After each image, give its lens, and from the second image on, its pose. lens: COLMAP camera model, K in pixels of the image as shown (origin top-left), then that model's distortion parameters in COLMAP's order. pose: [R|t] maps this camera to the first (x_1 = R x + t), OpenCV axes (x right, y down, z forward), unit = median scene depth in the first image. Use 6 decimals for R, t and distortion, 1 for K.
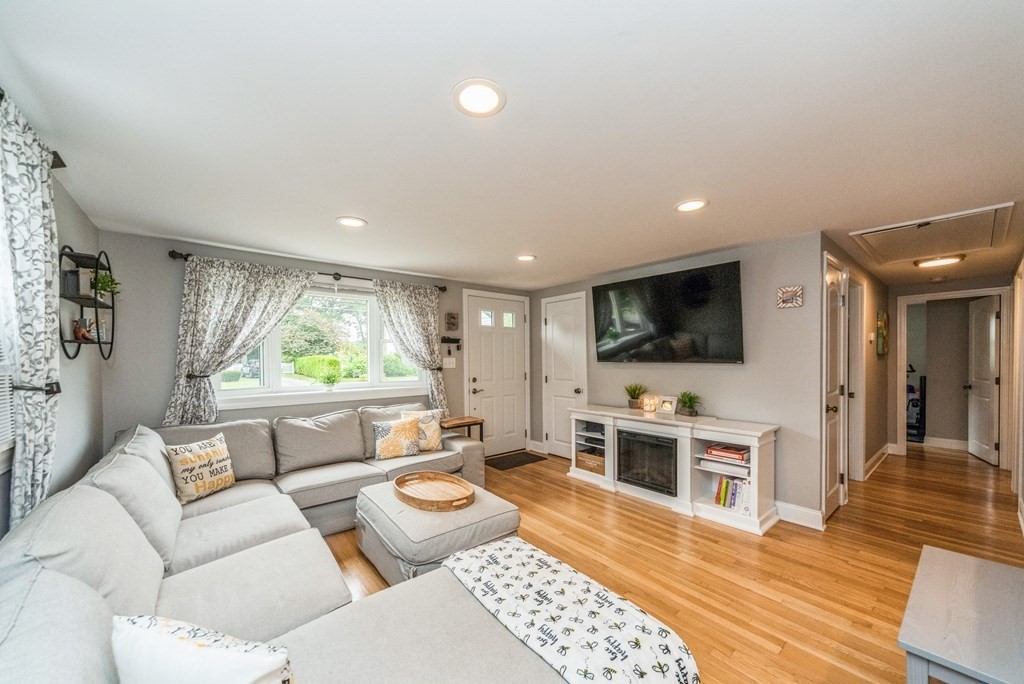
lens RADIAL K [[372.1, 0, 497.8], [0, 372.1, 365.7], [0, 0, 1]] dist [0.006935, 0.000043]
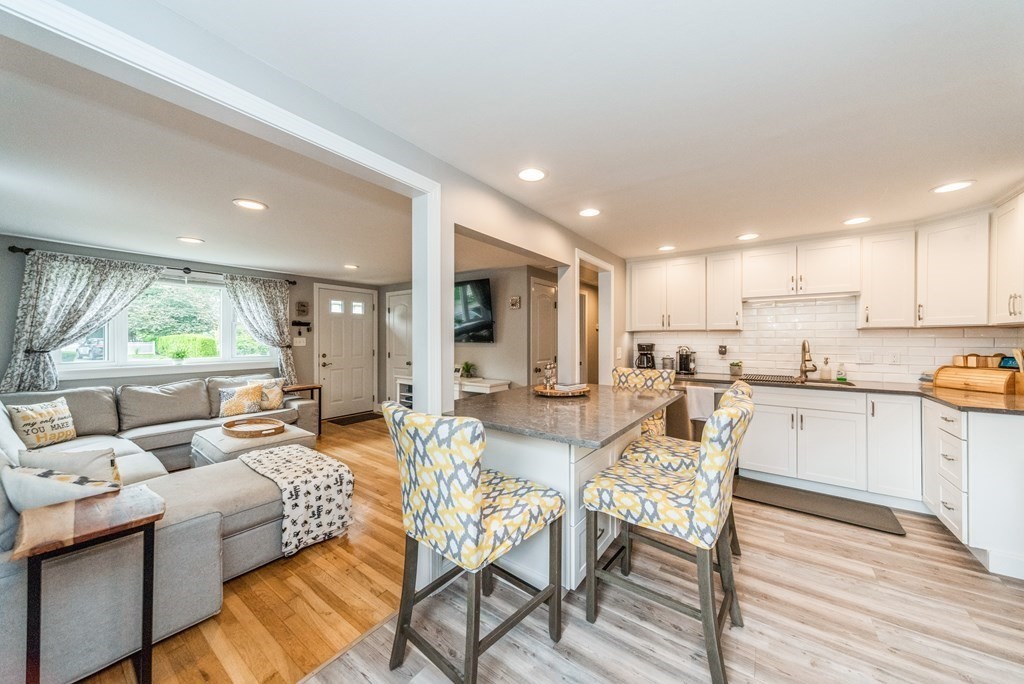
lens RADIAL K [[356.8, 0, 511.4], [0, 356.8, 339.6], [0, 0, 1]] dist [0.006359, -0.000233]
pose [[0.961667, 0.007365, 0.274121, 0.274463], [-0.002417, 0.999828, -0.018385, 0.006546], [-0.274210, 0.017018, 0.961519, -0.424826]]
